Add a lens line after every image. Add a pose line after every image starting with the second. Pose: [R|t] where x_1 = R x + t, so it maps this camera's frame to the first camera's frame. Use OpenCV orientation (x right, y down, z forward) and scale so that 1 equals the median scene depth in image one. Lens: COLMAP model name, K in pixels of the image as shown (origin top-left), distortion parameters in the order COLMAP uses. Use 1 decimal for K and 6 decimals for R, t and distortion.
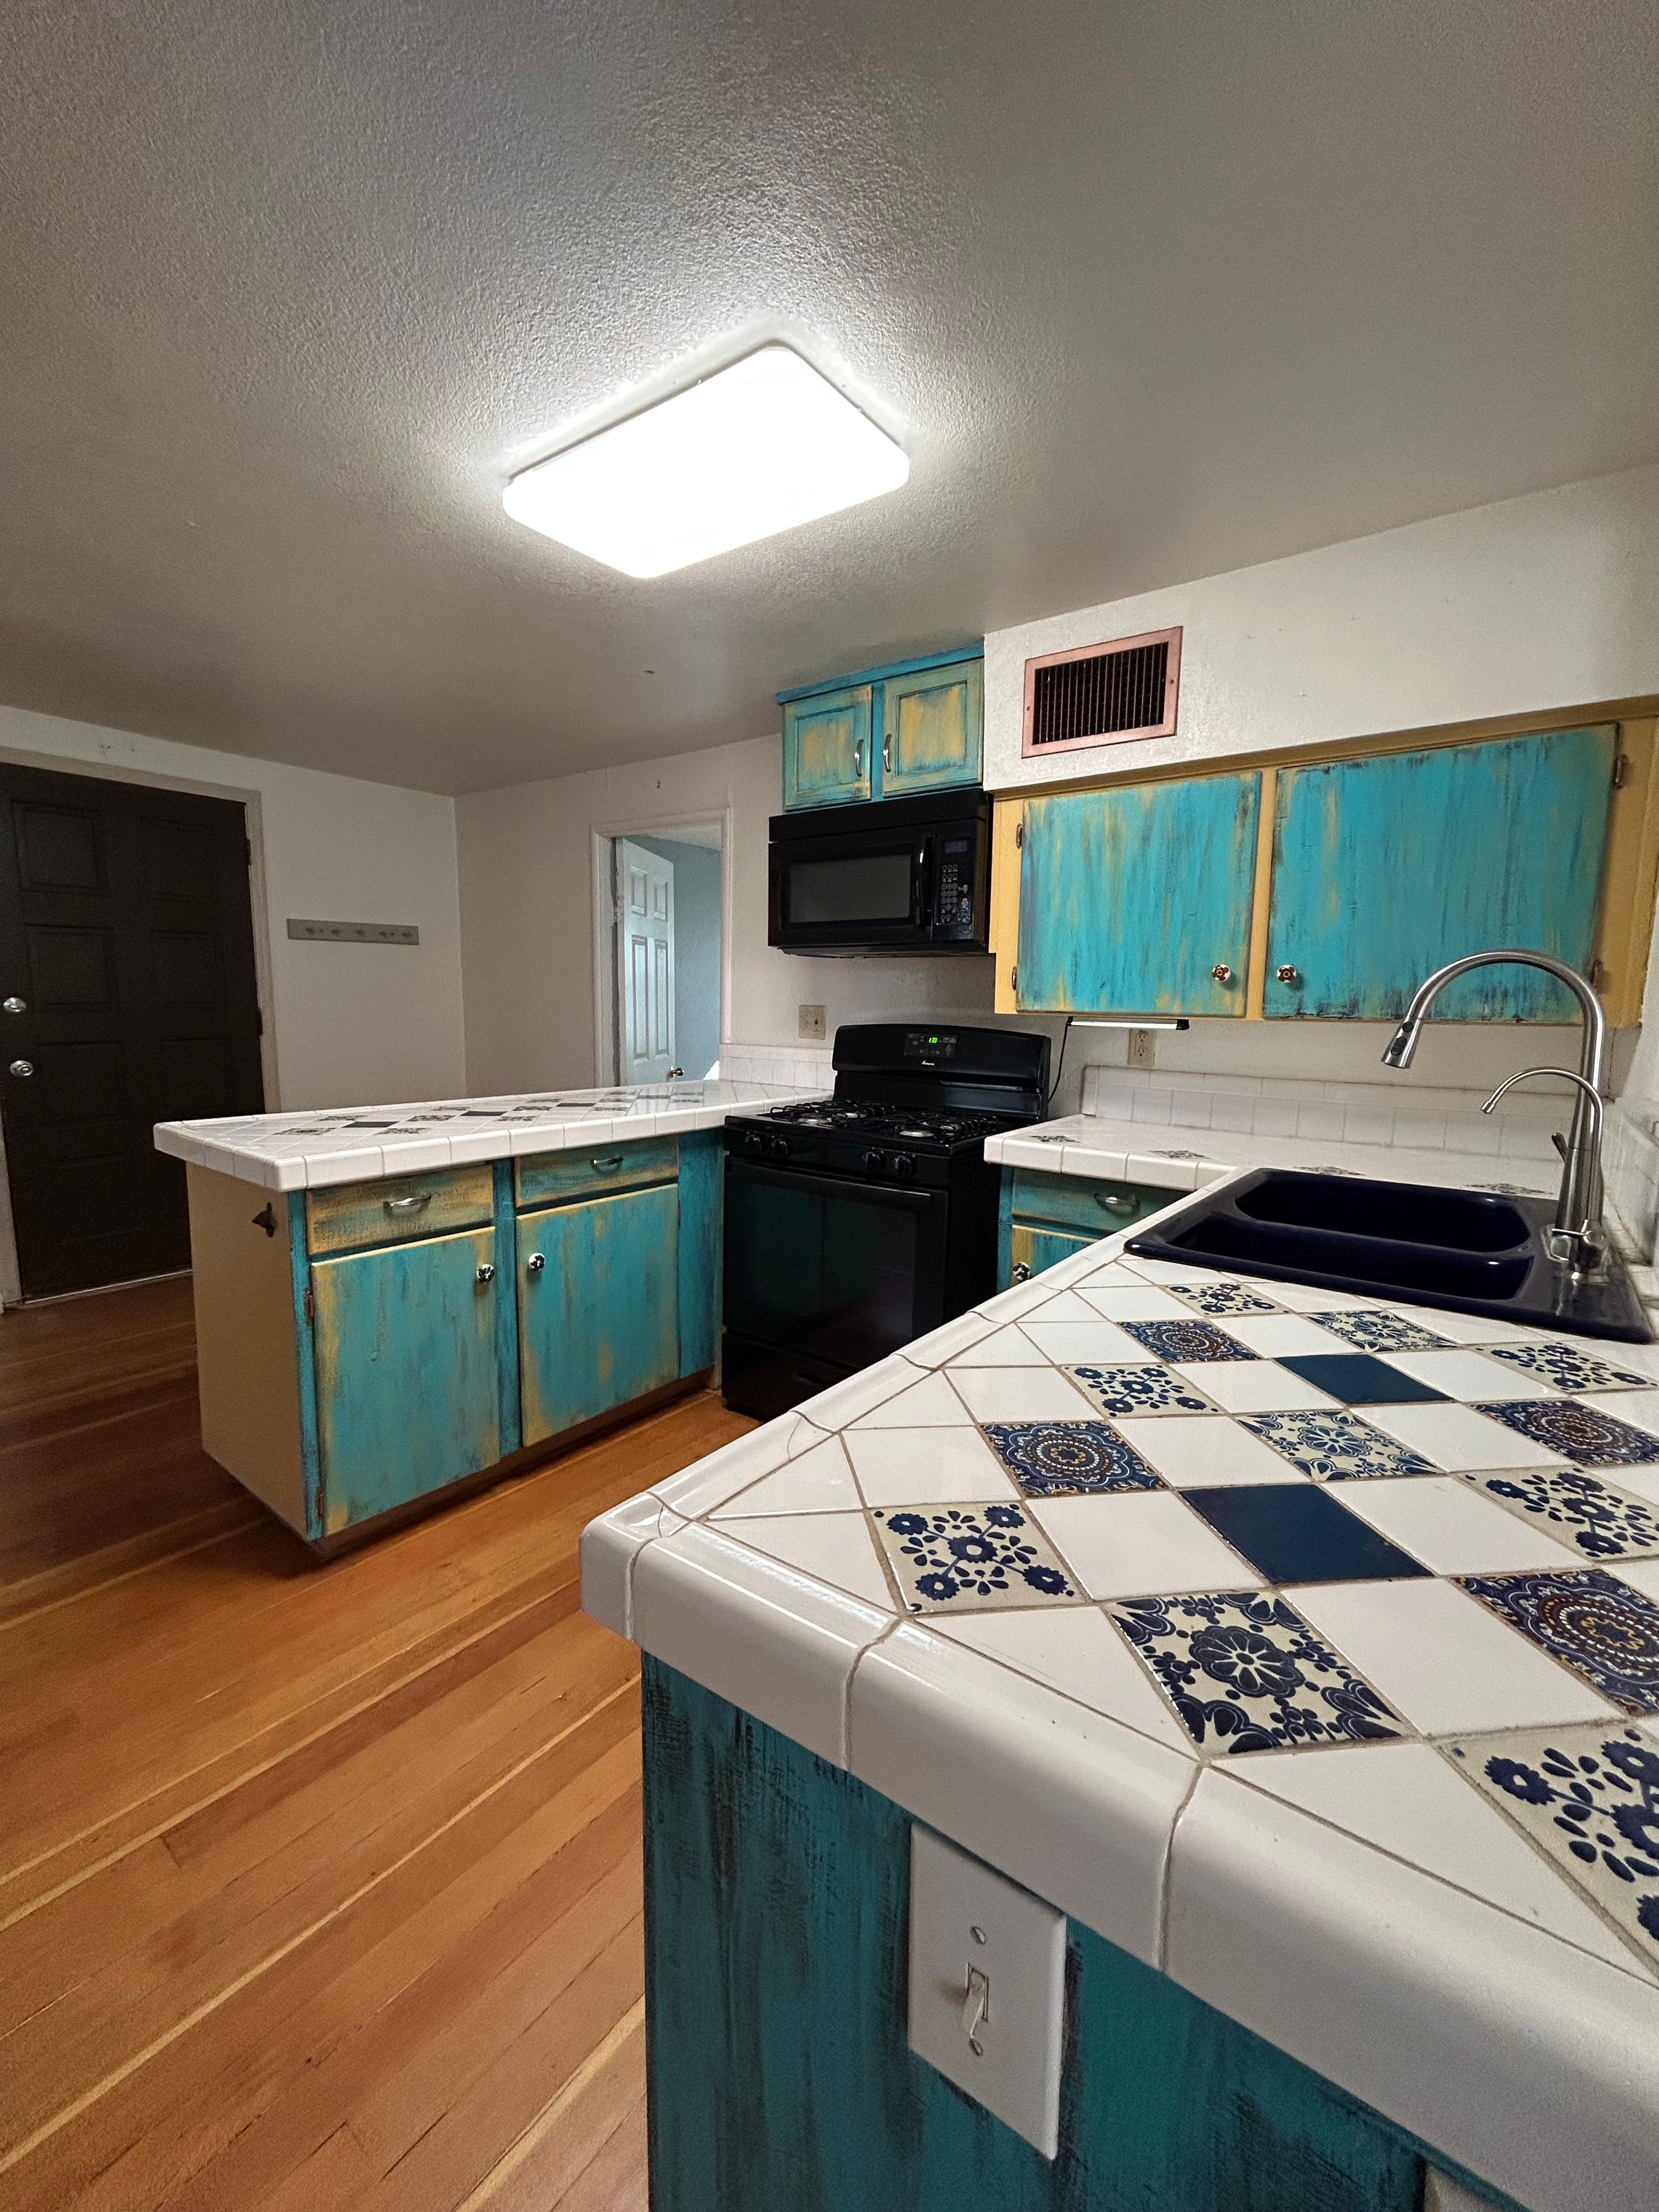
lens RADIAL K [[899.7, 0, 828.2], [0, 899.7, 1103.1], [0, 0, 1]] dist [-0.007593, 0.001096]
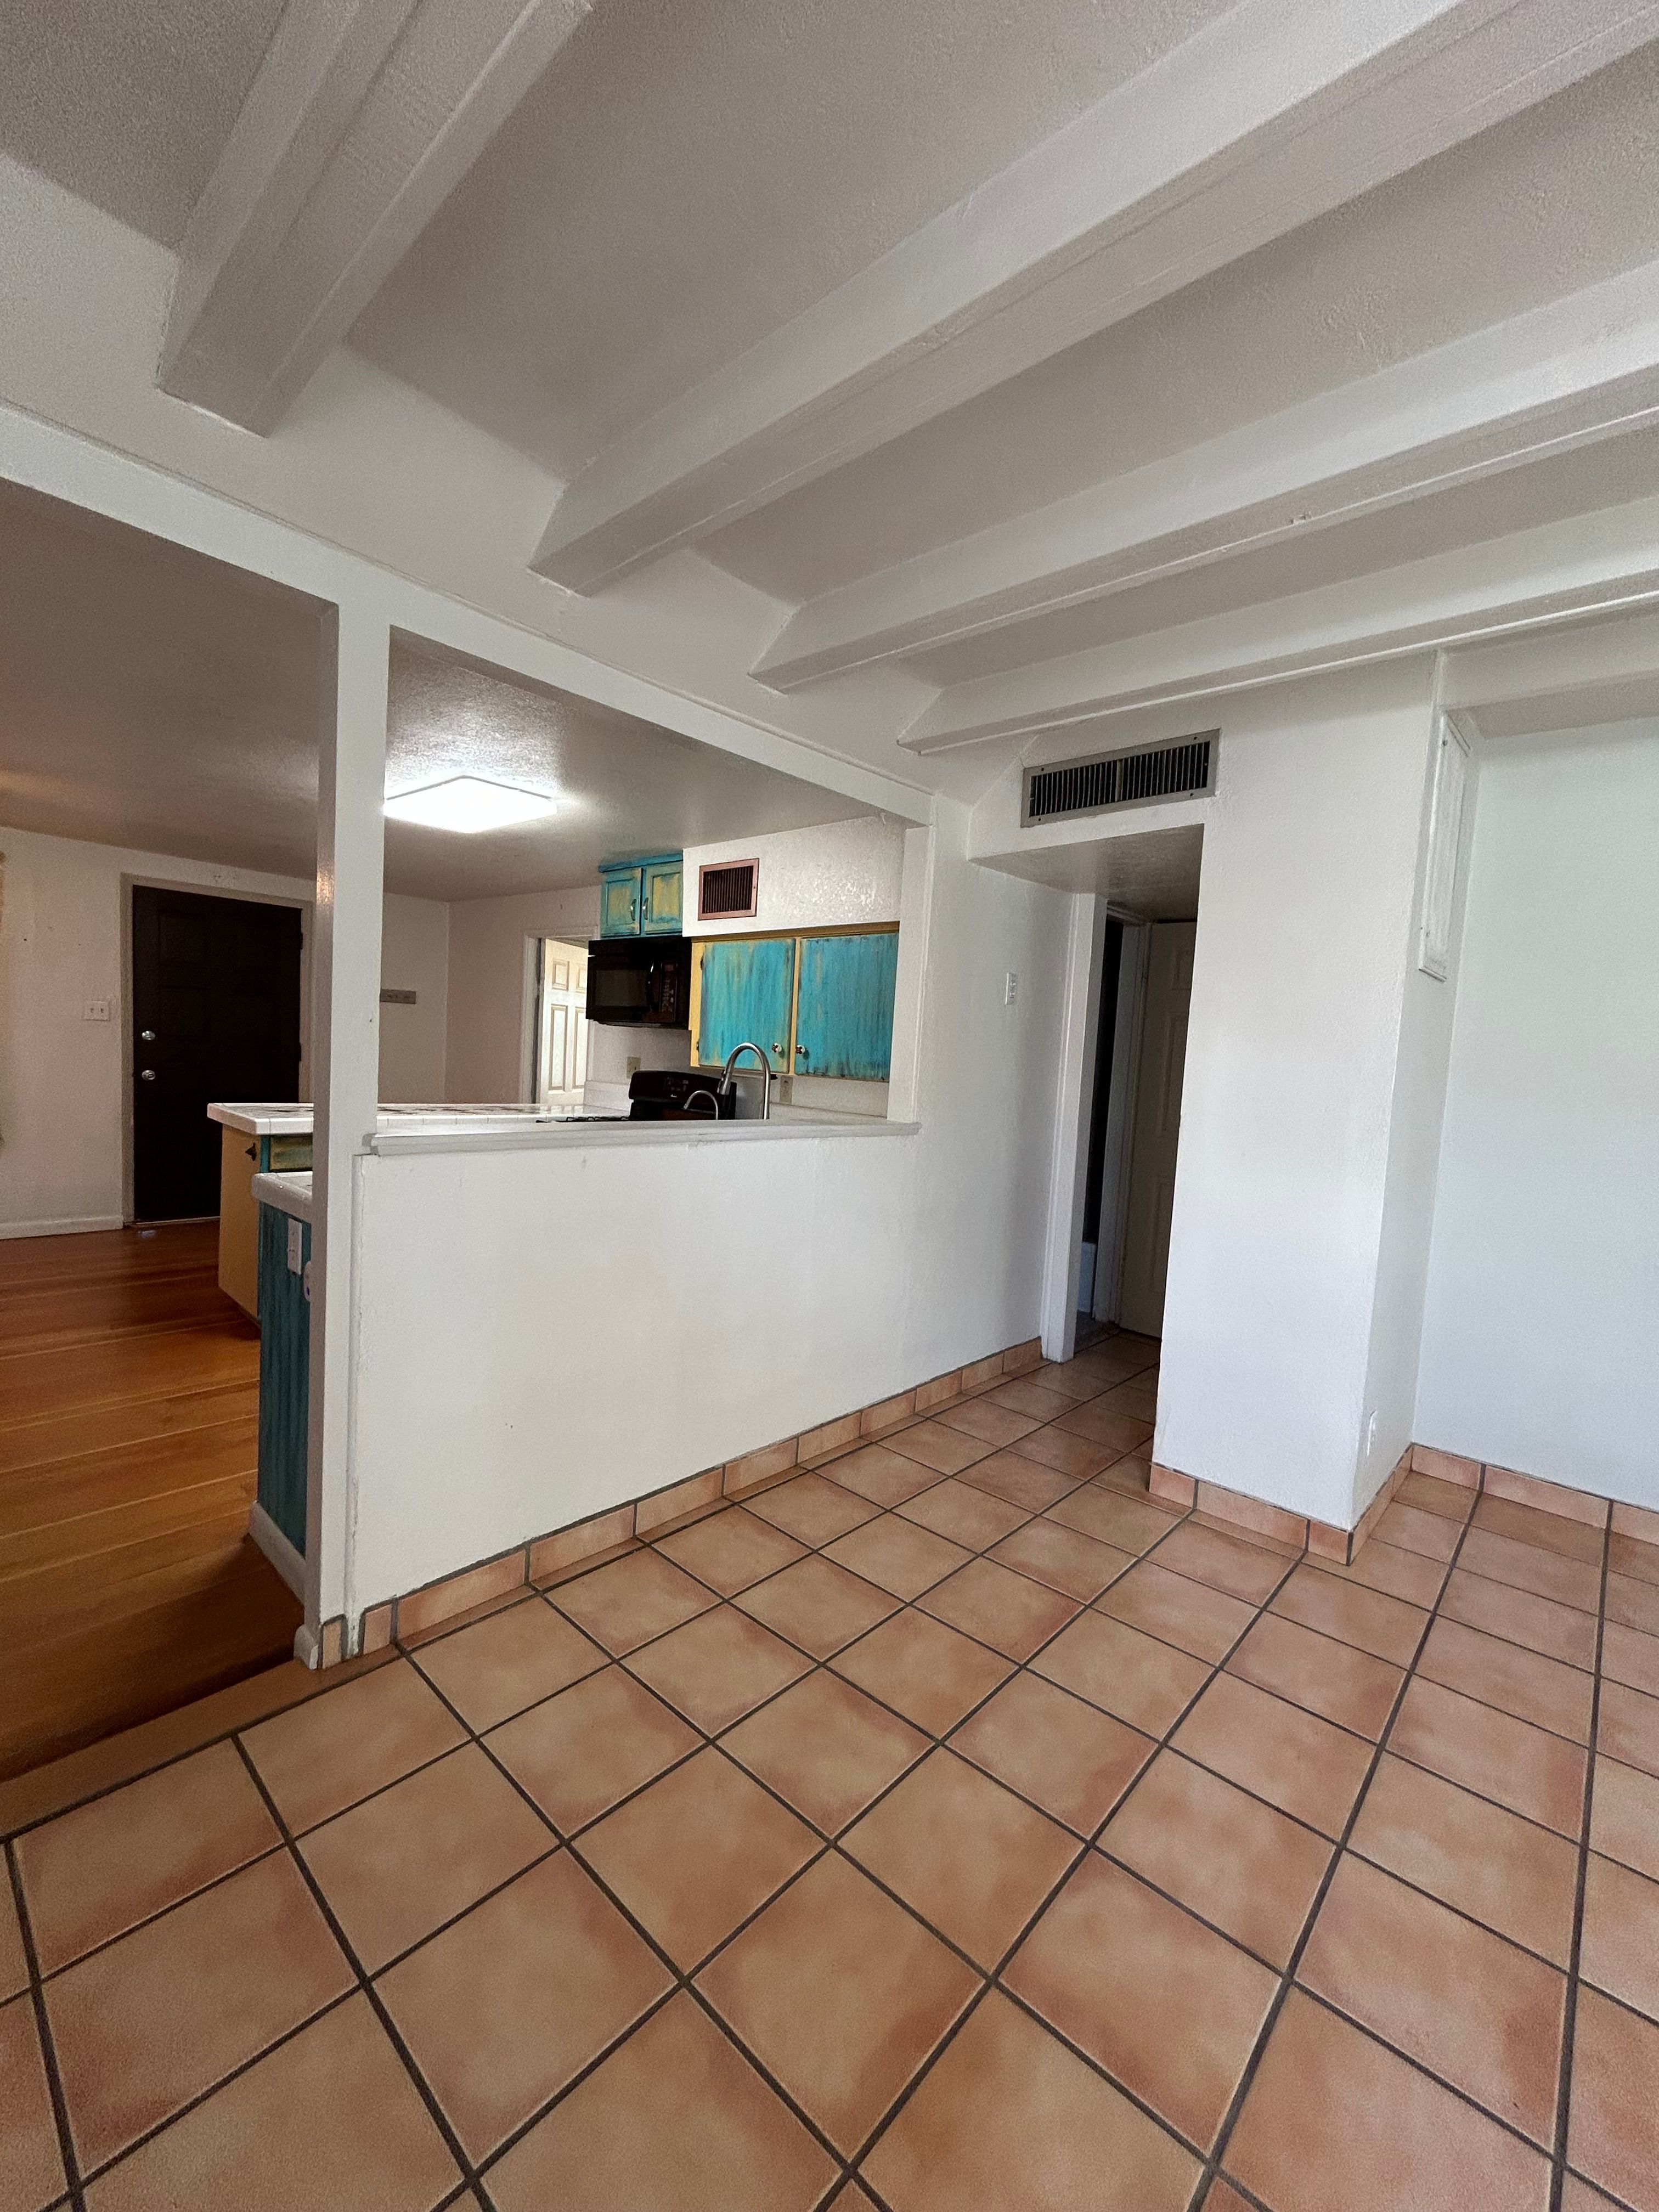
lens RADIAL K [[899.7, 0, 829.4], [0, 899.7, 1103.1], [0, 0, 1]] dist [-0.007593, 0.001096]
pose [[0.994974, 0.047070, -0.088383, 0.657435], [-0.052227, 0.997009, -0.056968, 0.055954], [0.085437, 0.061297, 0.994456, -0.704204]]
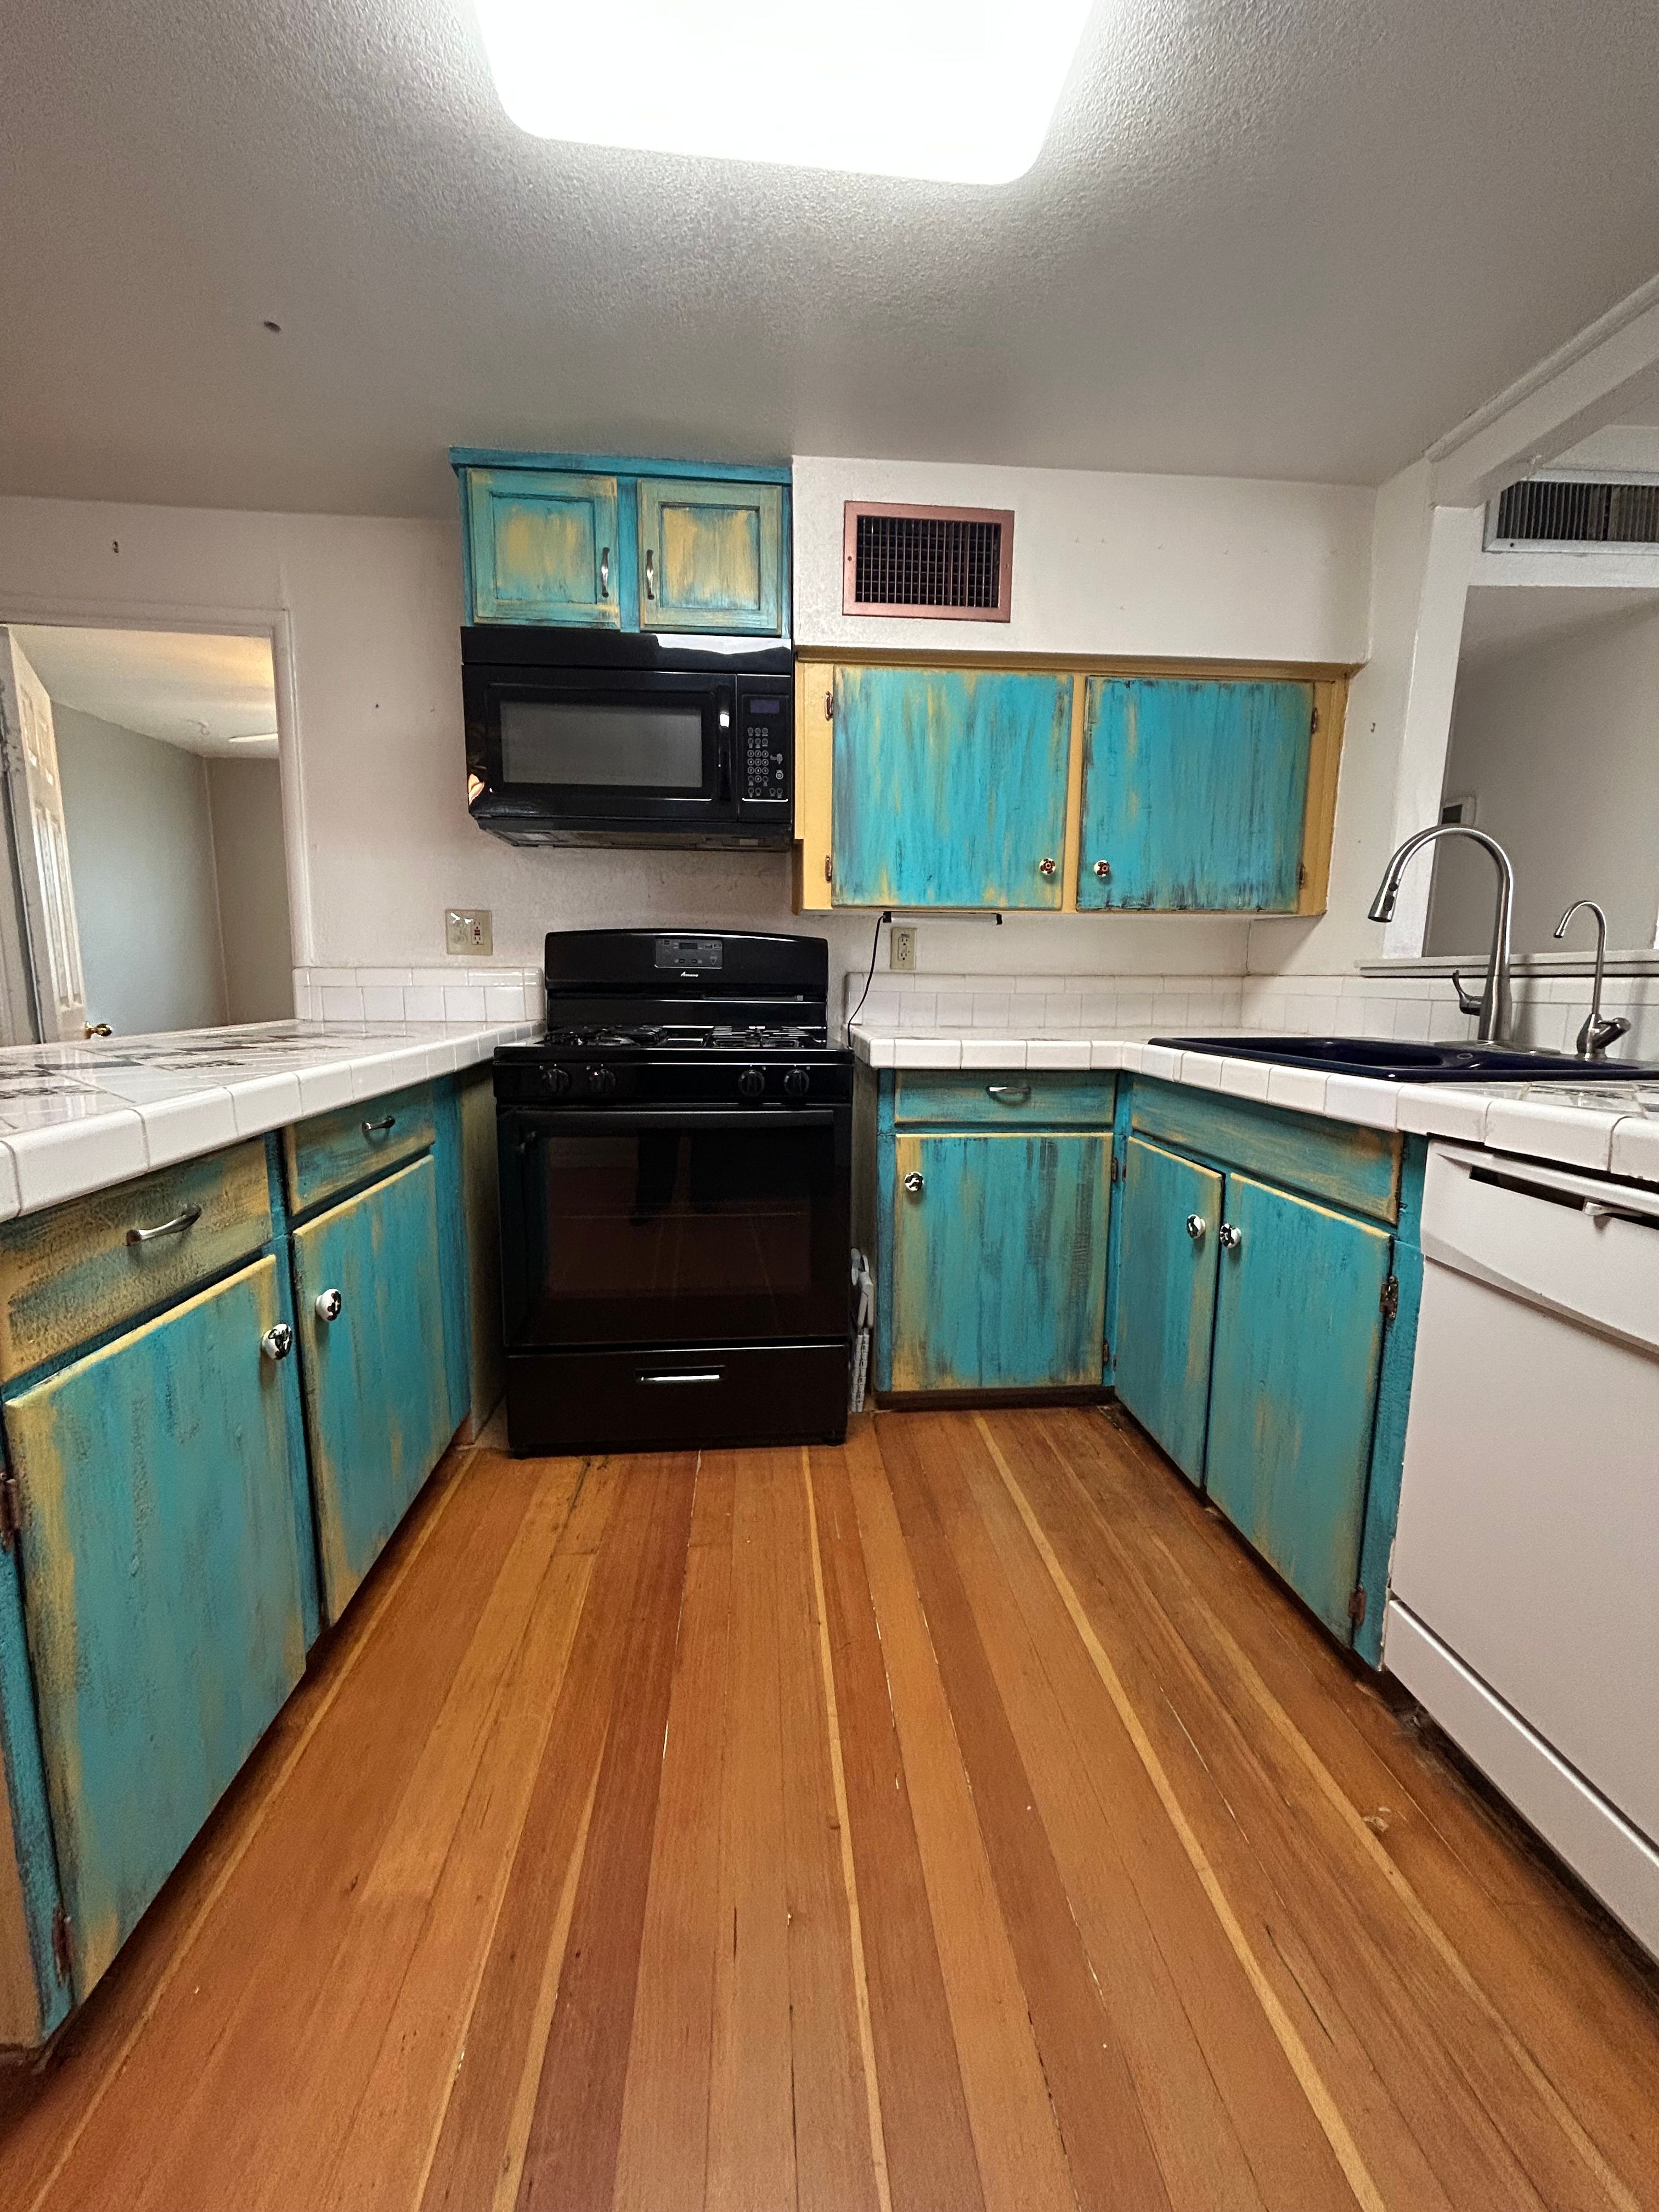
lens RADIAL K [[899.7, 0, 836.7], [0, 899.7, 1102.5], [0, 0, 1]] dist [-0.007593, 0.001096]
pose [[0.744097, -0.106026, 0.659604, -0.437782], [0.082146, 0.994354, 0.067166, 0.036266], [-0.663002, 0.004206, 0.748606, 0.351140]]
